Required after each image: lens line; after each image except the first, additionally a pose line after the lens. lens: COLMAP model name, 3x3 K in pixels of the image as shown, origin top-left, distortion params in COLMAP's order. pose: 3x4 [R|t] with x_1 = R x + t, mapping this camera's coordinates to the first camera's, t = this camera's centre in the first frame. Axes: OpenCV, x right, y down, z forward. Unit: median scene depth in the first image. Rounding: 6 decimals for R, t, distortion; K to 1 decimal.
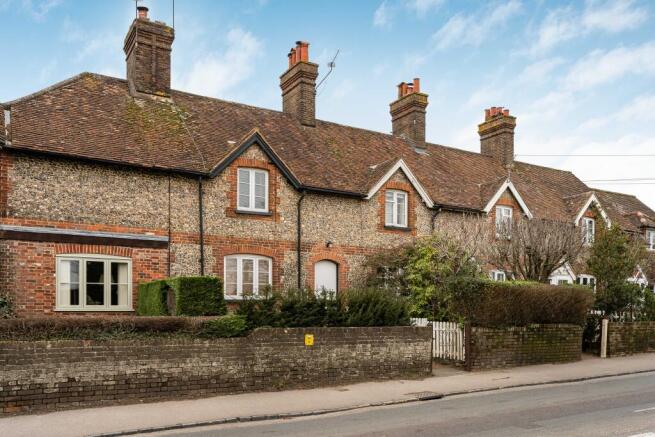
lens RADIAL K [[531.8, 0, 327.5], [0, 531.8, 218.5], [0, 0, 1]] dist [0.000309, 0.001077]
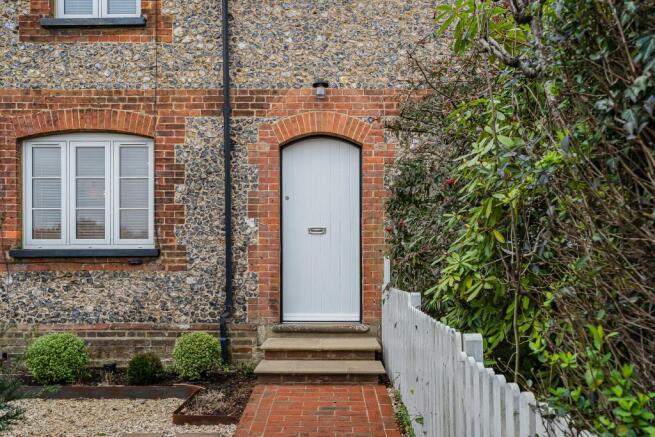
lens RADIAL K [[531.8, 0, 327.5], [0, 531.8, 218.5], [0, 0, 1]] dist [0.000309, 0.001077]
pose [[0.863654, -0.009804, -0.503989, 0.192667], [0.089976, 0.986753, 0.134991, 0.089507], [0.495989, -0.161933, 0.853096, 0.719561]]
